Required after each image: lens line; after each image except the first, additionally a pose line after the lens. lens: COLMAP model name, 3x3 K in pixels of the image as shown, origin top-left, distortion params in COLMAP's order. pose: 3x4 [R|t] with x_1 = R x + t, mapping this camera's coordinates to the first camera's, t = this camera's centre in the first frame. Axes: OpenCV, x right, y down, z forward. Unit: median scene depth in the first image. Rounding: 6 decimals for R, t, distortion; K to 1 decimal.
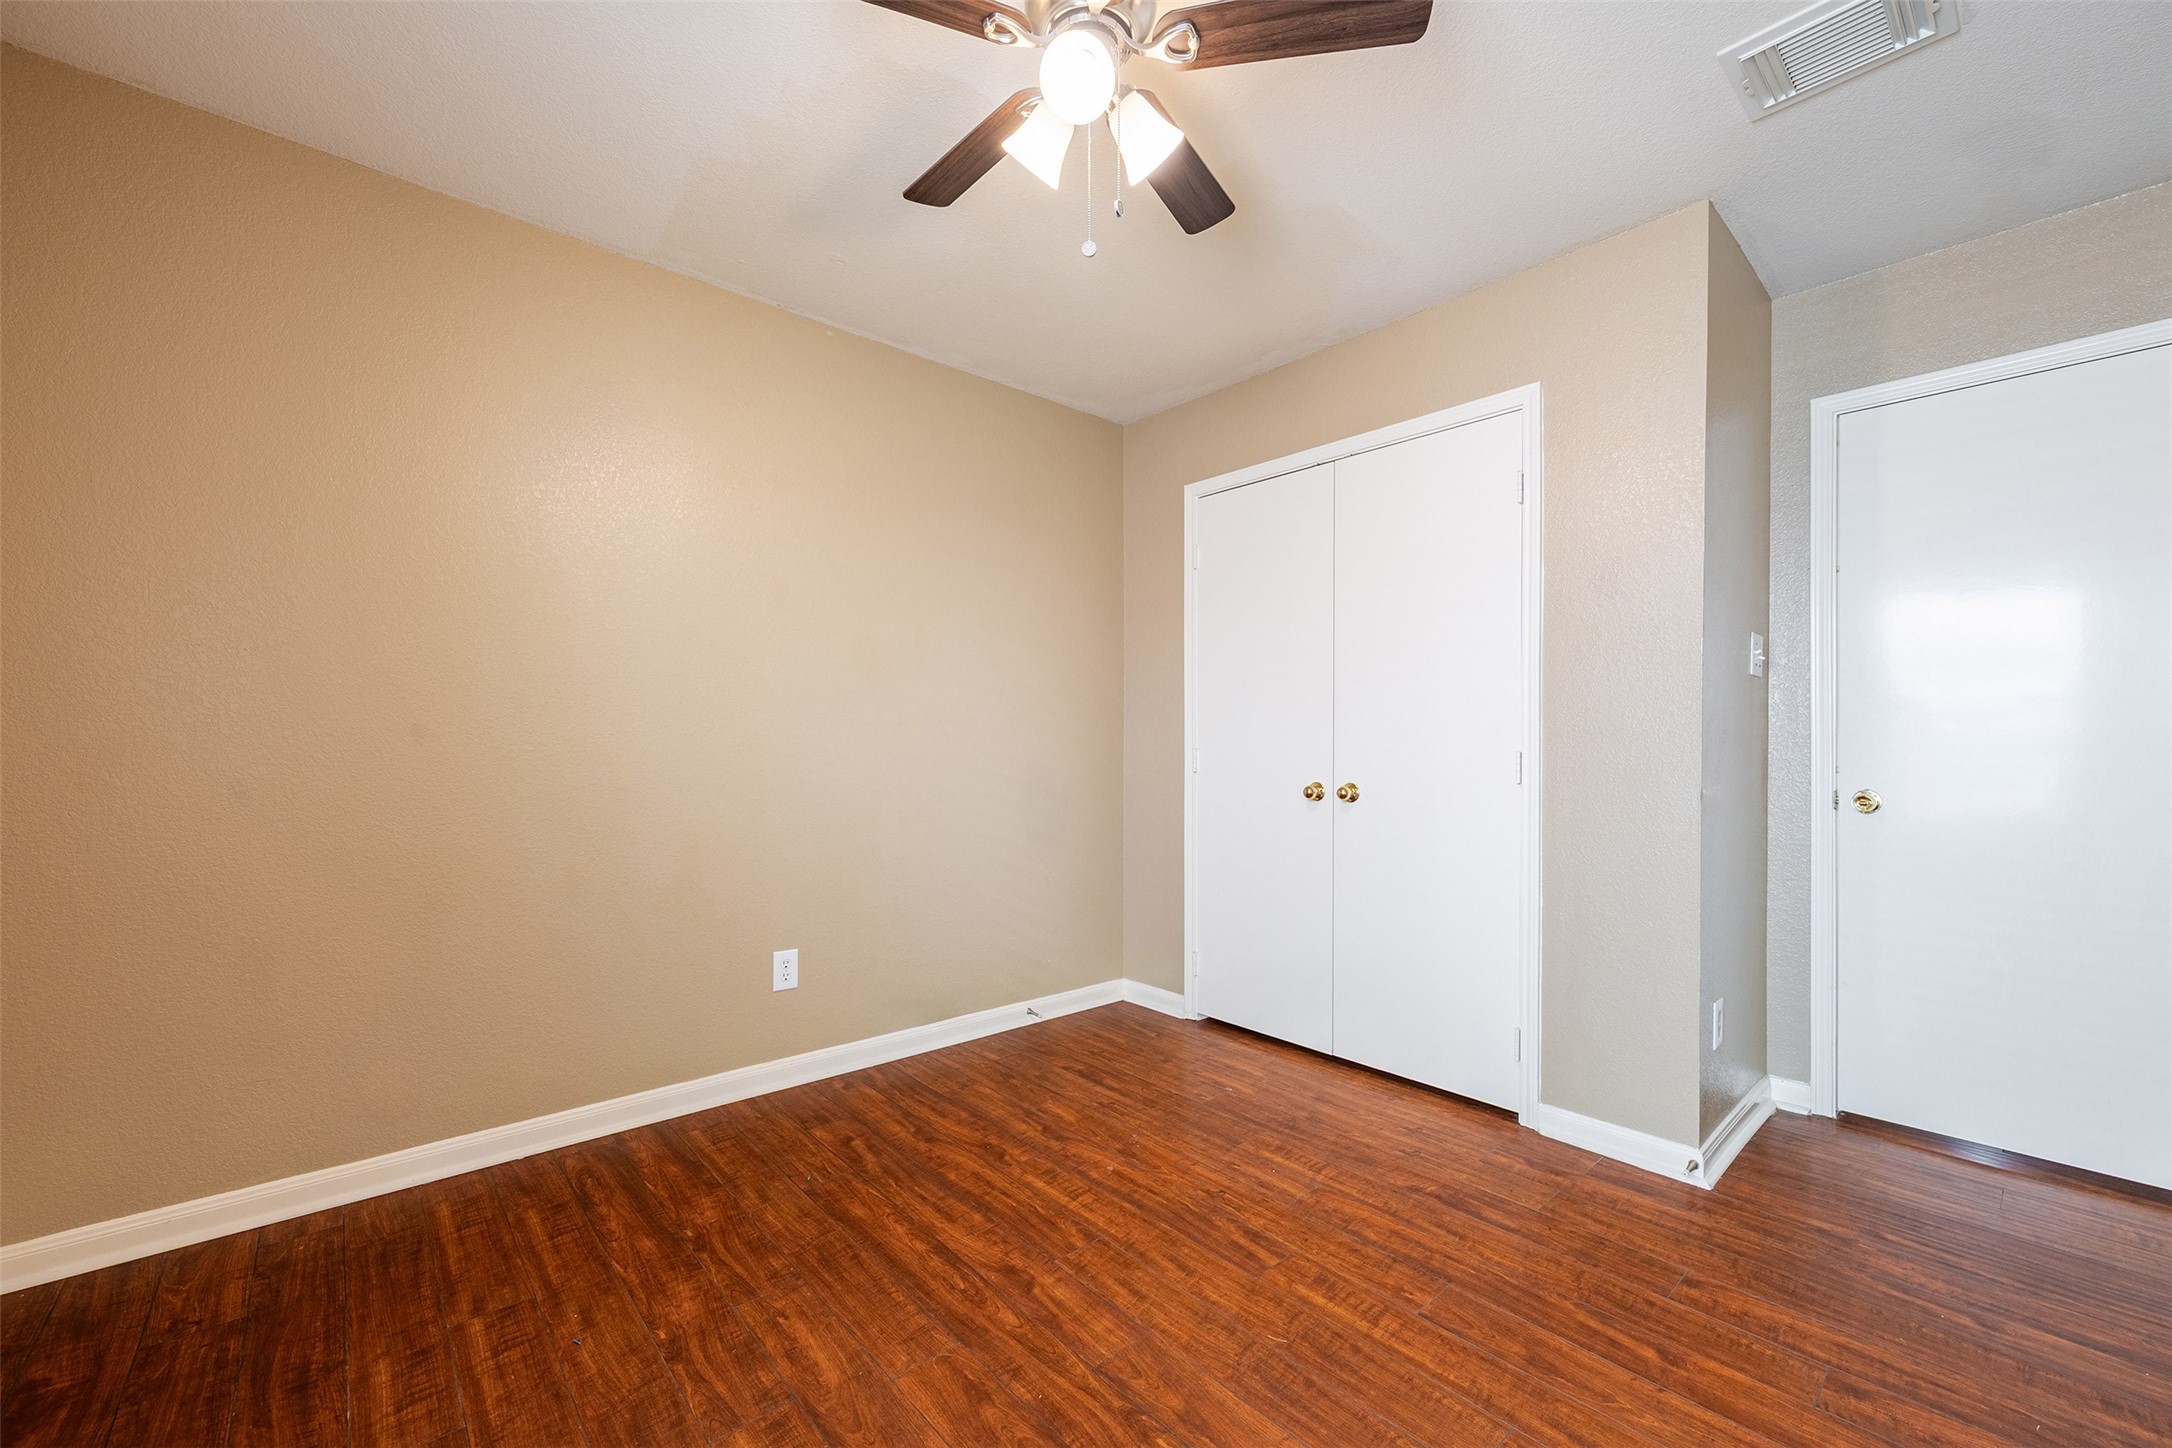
lens RADIAL K [[879.5, 0, 1081.2], [0, 879.5, 728.9], [0, 0, 1]] dist [-0.000133, -0.000030]
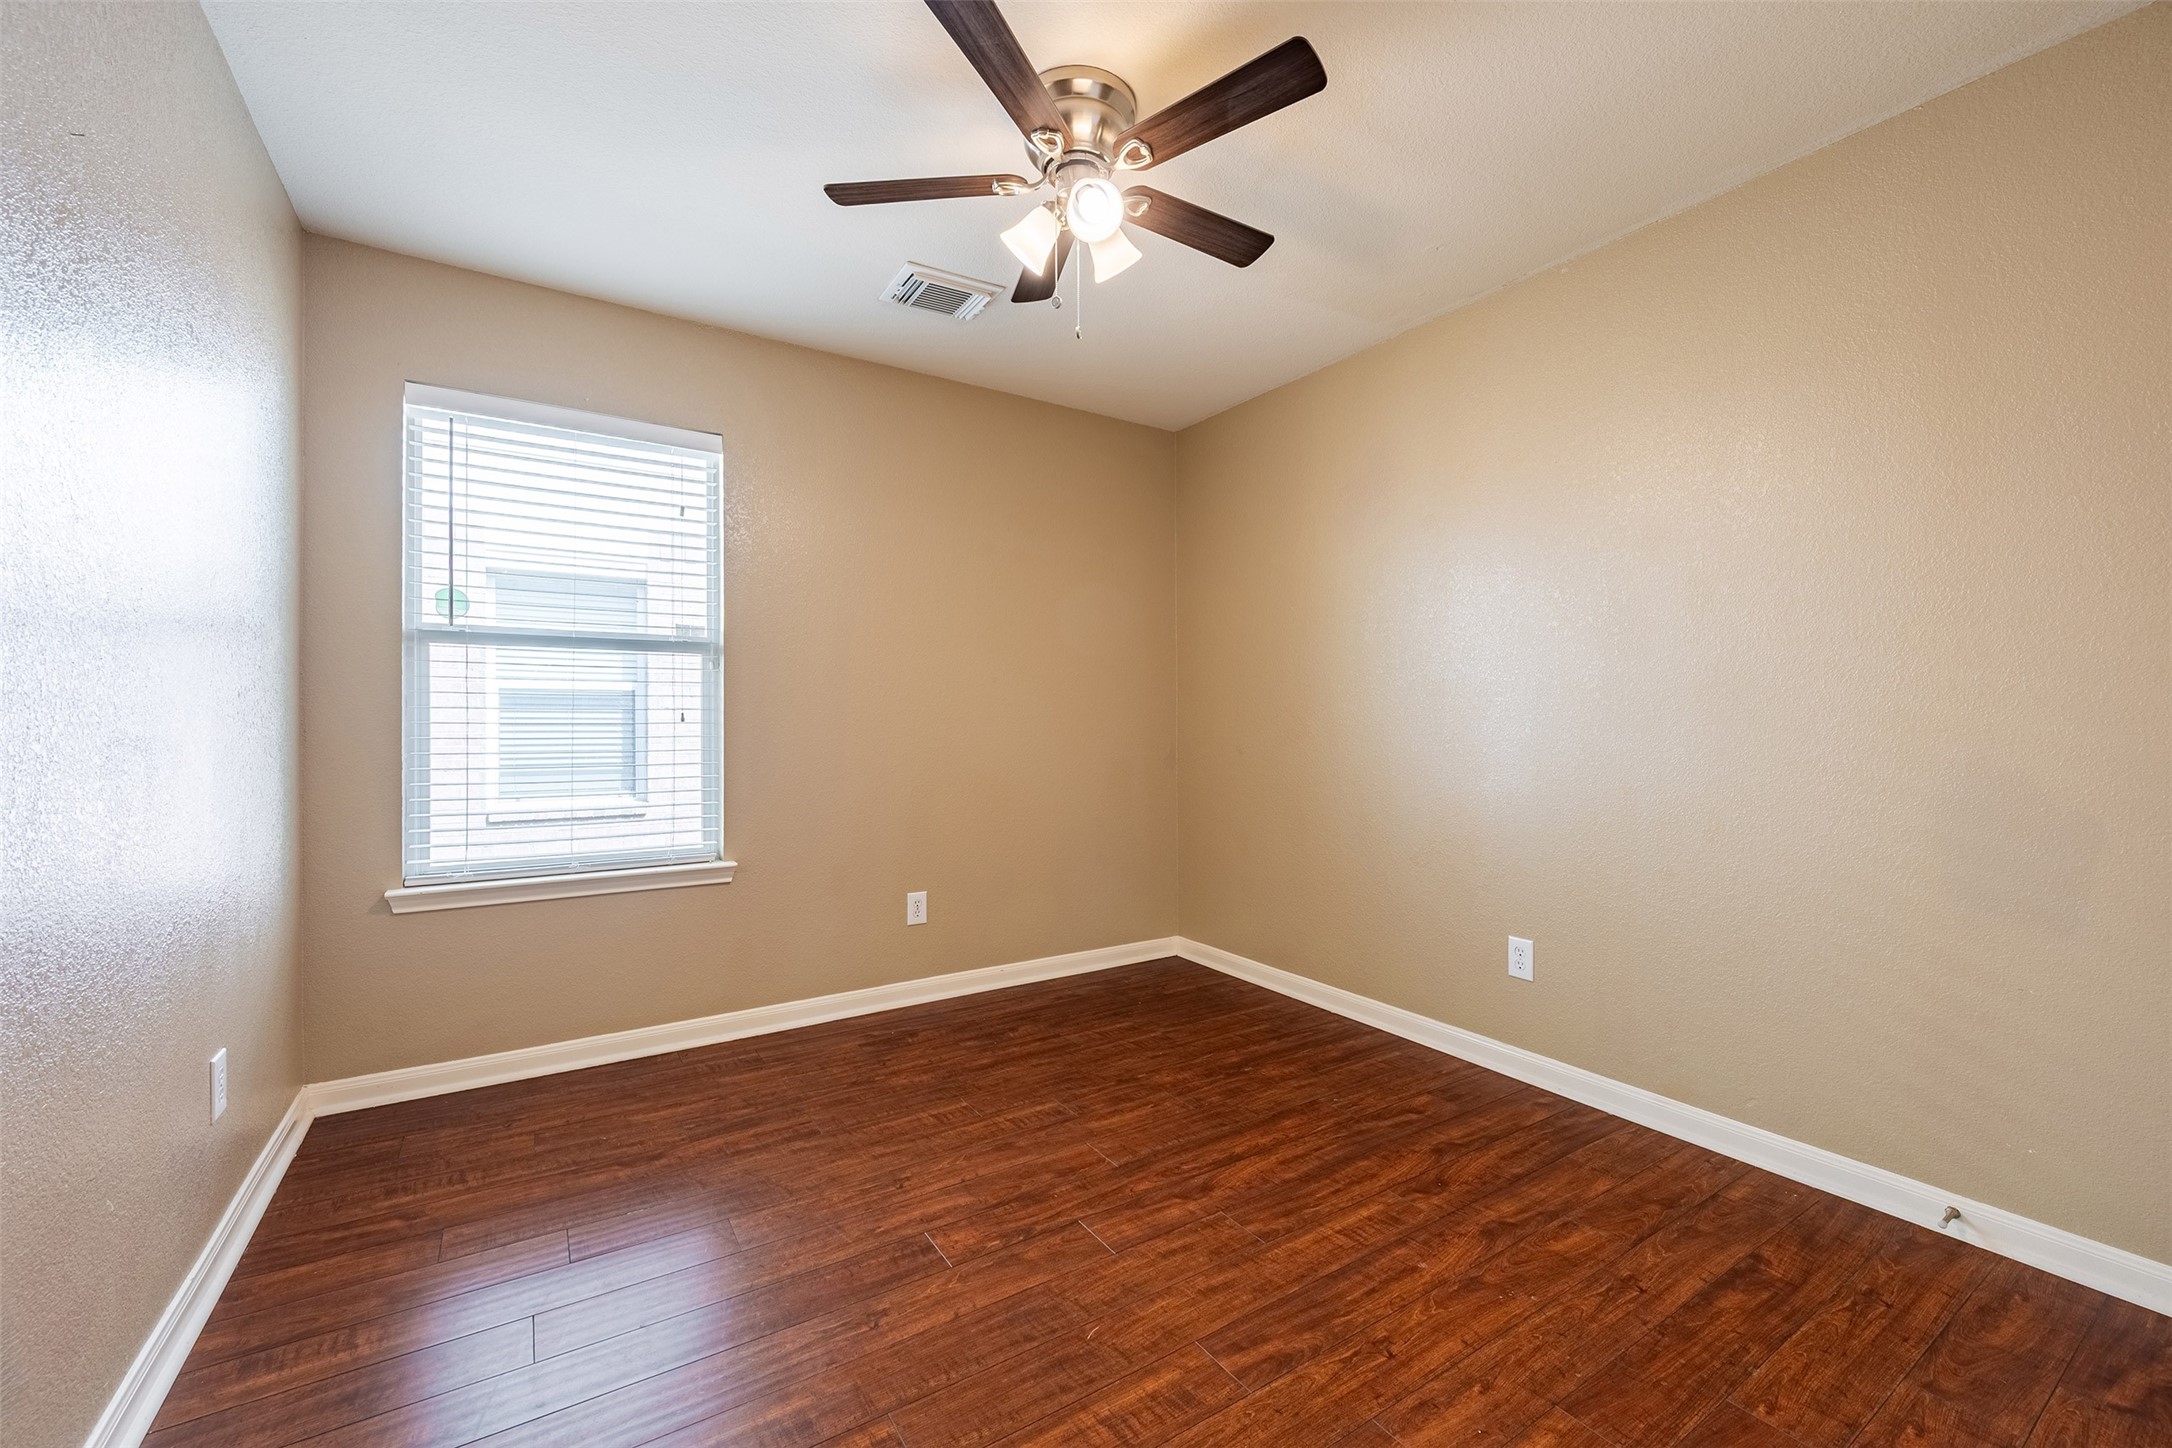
lens RADIAL K [[879.5, 0, 1086.7], [0, 879.5, 717.9], [0, 0, 1]] dist [-0.000133, -0.000030]
pose [[-0.159148, -0.009740, -0.987207, 0.965435], [0.013684, 0.999834, -0.012071, 0.016779], [0.987160, -0.015430, -0.158988, 0.934761]]
